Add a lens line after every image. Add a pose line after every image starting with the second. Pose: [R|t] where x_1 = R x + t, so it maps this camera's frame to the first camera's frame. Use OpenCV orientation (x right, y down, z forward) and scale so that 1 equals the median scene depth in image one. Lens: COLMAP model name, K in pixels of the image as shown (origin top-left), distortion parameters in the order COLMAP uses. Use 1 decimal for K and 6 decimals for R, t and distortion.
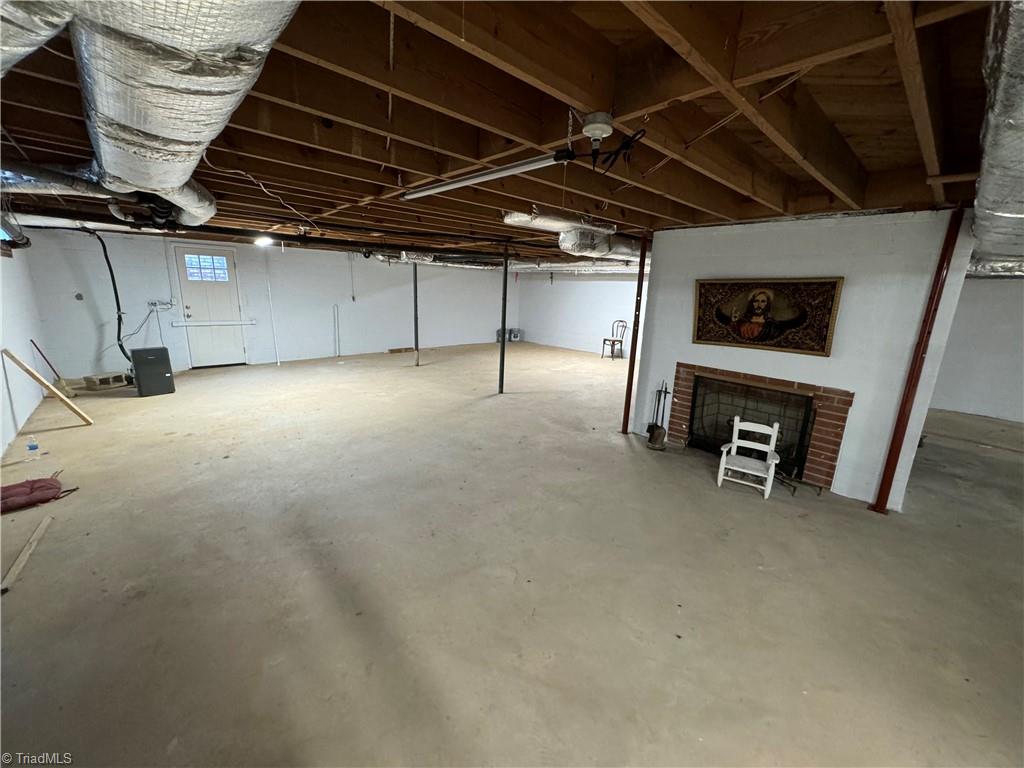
lens RADIAL K [[408.1, 0, 512.0], [0, 408.1, 384.0], [0, 0, 1]] dist [0.000432, 0.000049]
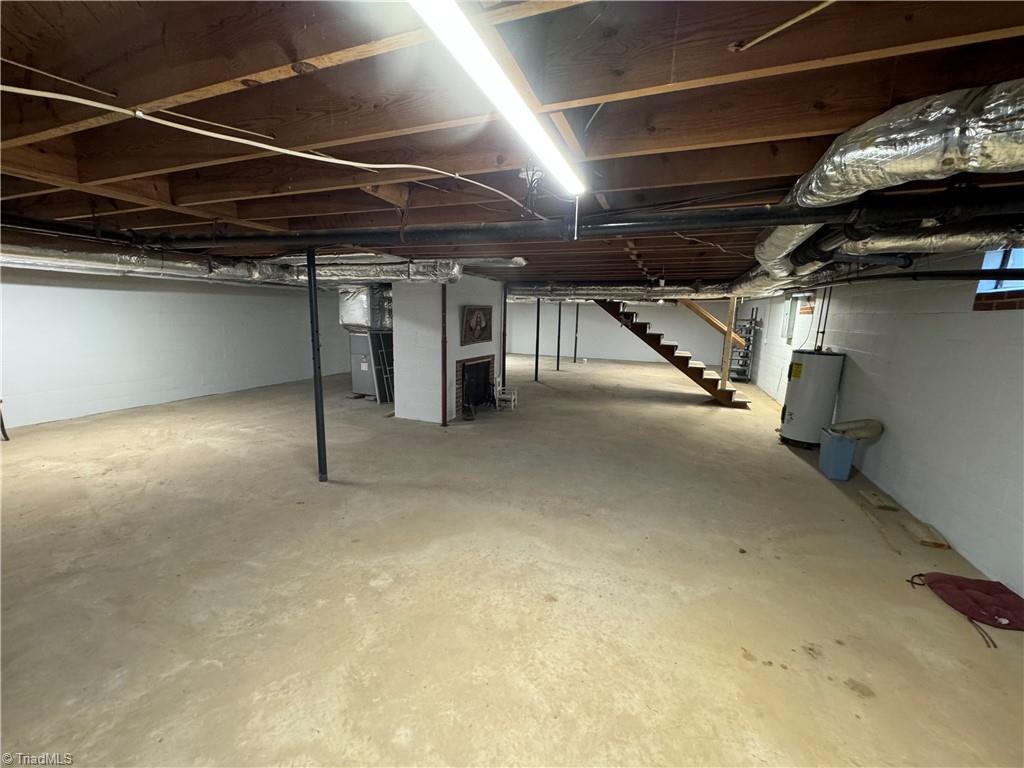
lens RADIAL K [[408.1, 0, 512.0], [0, 408.1, 384.0], [0, 0, 1]] dist [0.000432, 0.000049]
pose [[-0.432103, -0.195783, 0.880316, -1.000691], [0.166477, 0.942056, 0.291230, -0.372592], [-0.886325, 0.272394, -0.374472, 1.407826]]
